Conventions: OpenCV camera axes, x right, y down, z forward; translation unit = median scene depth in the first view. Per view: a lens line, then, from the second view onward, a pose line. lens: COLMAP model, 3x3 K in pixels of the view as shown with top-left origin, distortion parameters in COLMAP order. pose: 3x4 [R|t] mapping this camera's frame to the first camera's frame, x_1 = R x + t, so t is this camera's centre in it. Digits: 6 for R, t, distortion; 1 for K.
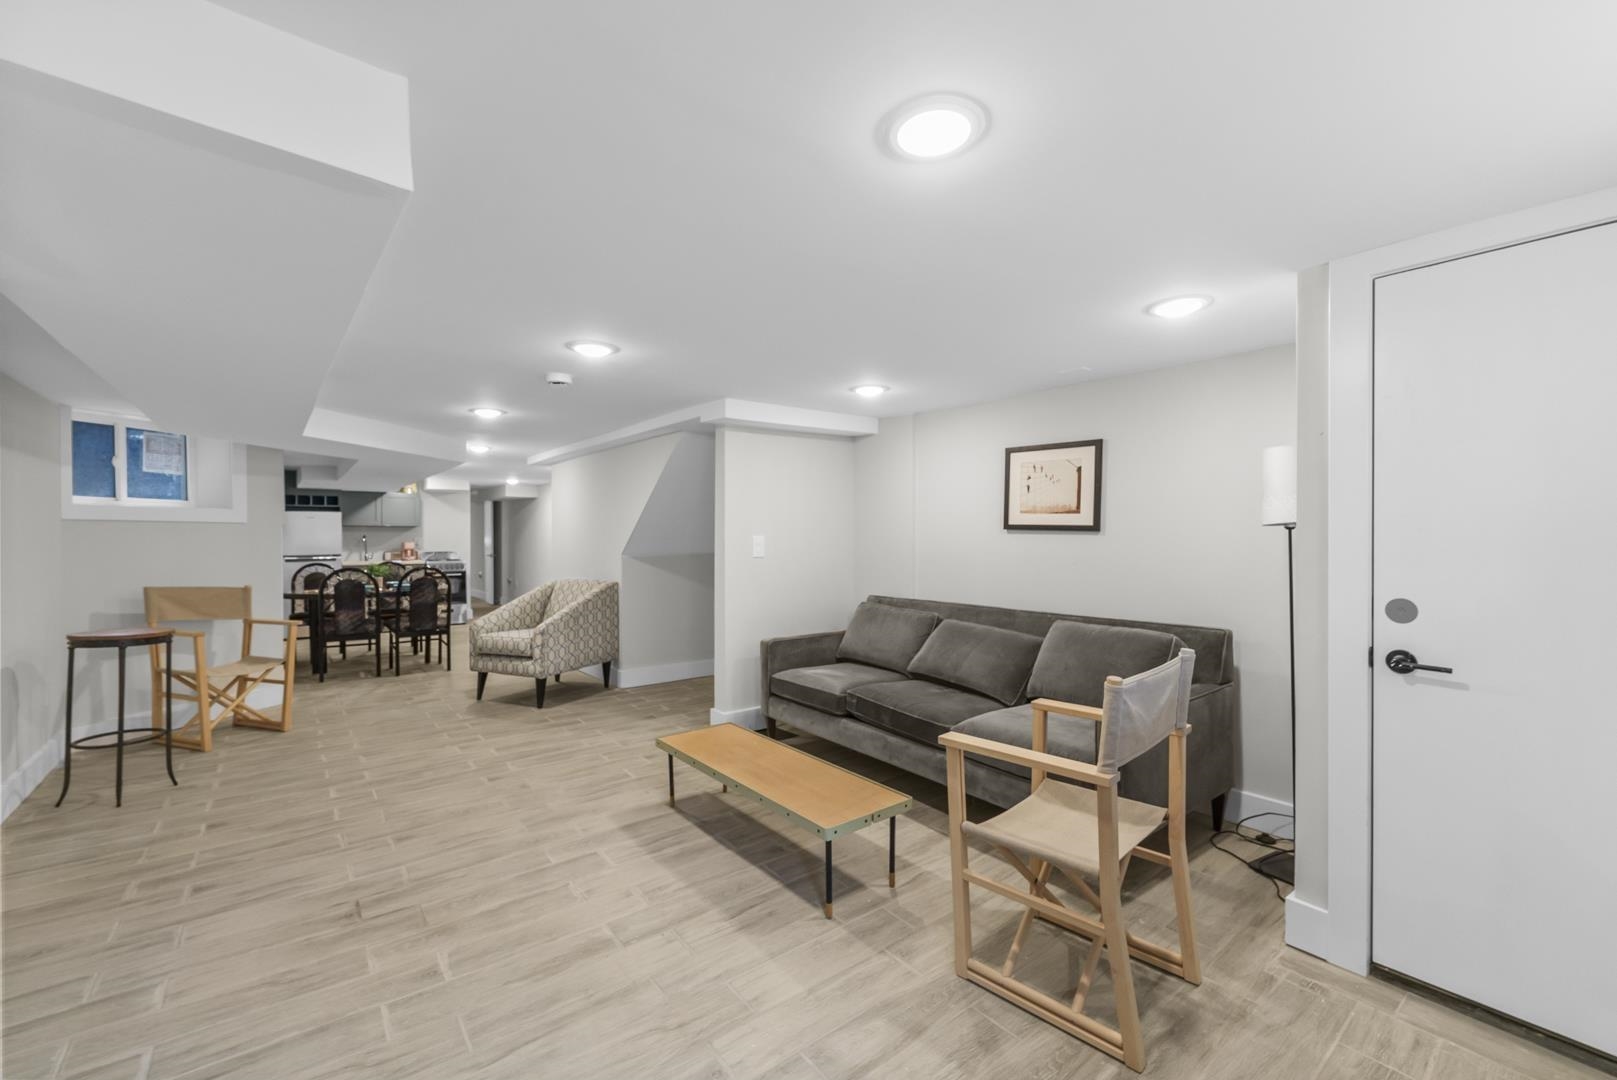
lens RADIAL K [[658.2, 0, 808.5], [0, 658.2, 540.0], [0, 0, 1]] dist [0.001799, -0.000207]
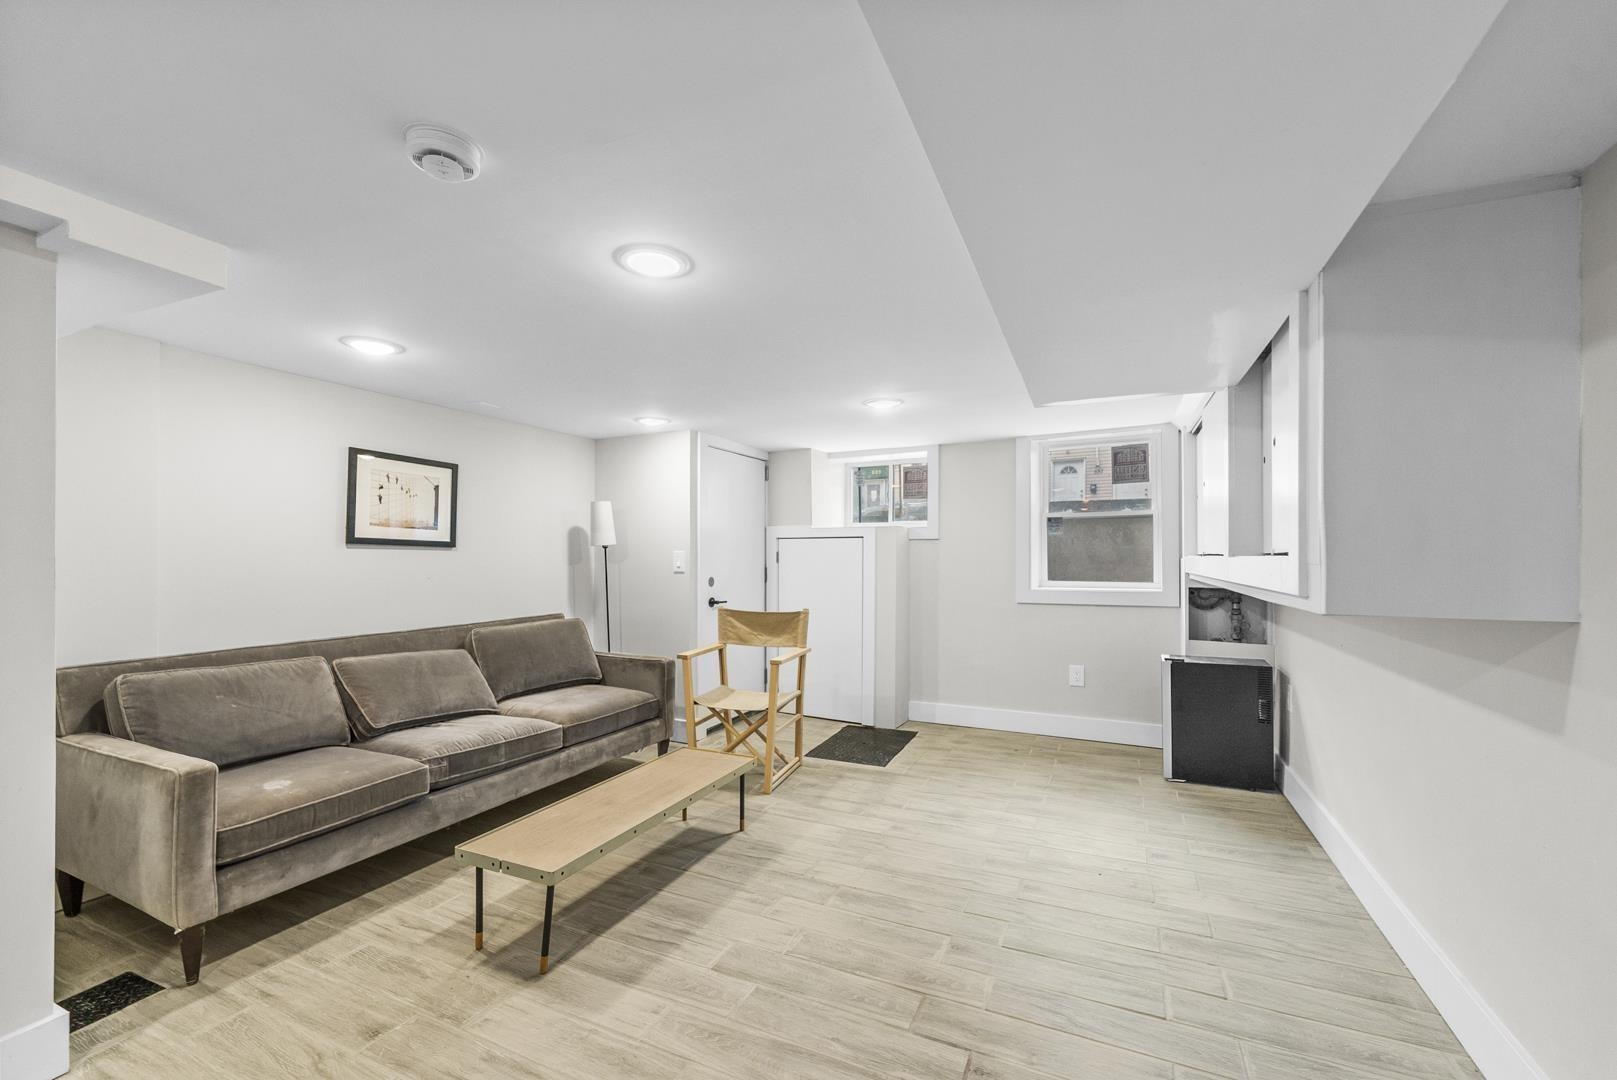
lens RADIAL K [[658.2, 0, 808.5], [0, 658.2, 540.0], [0, 0, 1]] dist [0.001799, -0.000207]
pose [[-0.438459, 0.016279, 0.898604, -1.010685], [0.002620, 0.999855, -0.016835, -0.005885], [-0.898747, -0.005027, -0.438438, 1.176832]]
